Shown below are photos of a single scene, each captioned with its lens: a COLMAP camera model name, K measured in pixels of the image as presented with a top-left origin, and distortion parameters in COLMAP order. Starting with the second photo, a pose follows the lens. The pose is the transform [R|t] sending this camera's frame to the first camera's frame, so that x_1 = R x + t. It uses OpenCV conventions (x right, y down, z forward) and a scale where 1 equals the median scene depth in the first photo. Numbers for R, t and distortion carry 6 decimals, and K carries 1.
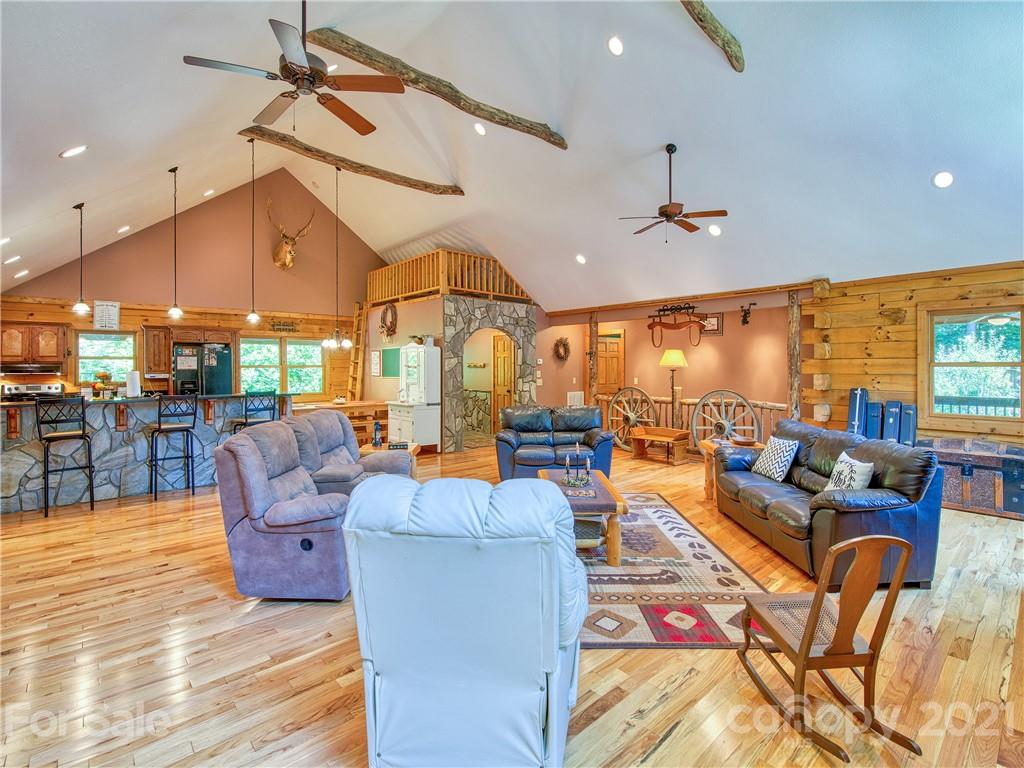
lens RADIAL K [[486.7, 0, 520.2], [0, 486.7, 366.0], [0, 0, 1]] dist [-0.004830, -0.000370]
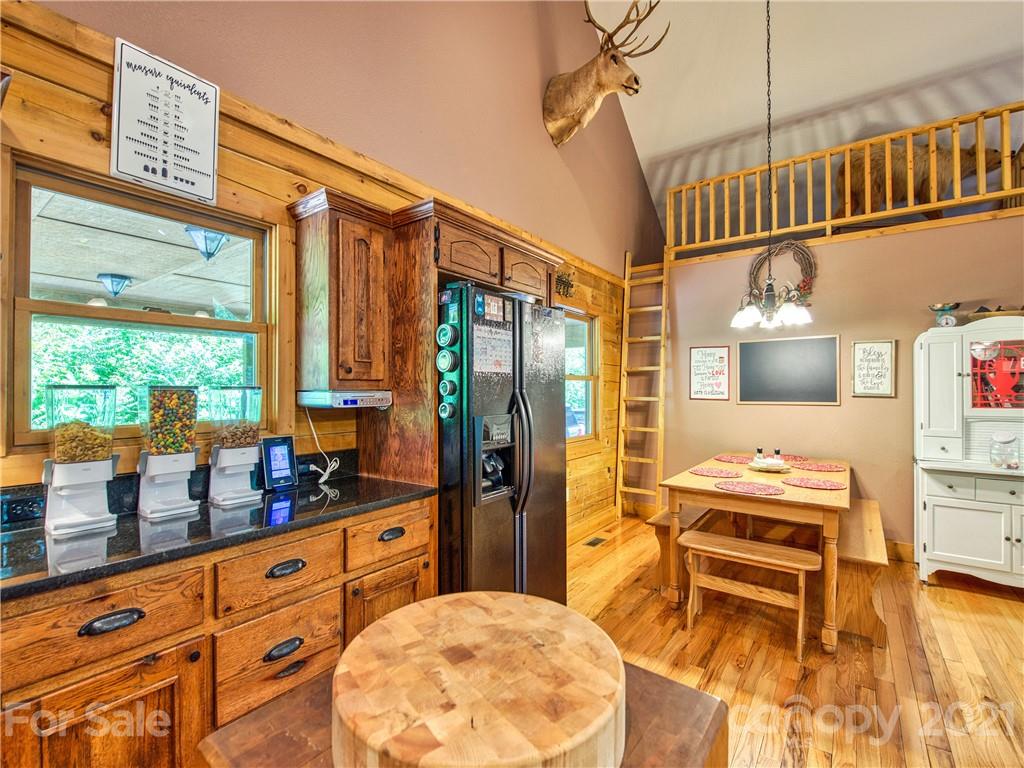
lens RADIAL K [[469.7, 0, 521.1], [0, 469.7, 389.0], [0, 0, 1]] dist [-0.007284, -0.001120]
pose [[0.977872, 0.005099, 0.209141, -0.719764], [-0.004501, 0.999984, -0.003337, 0.015632], [-0.209155, 0.002322, 0.977880, 0.738171]]
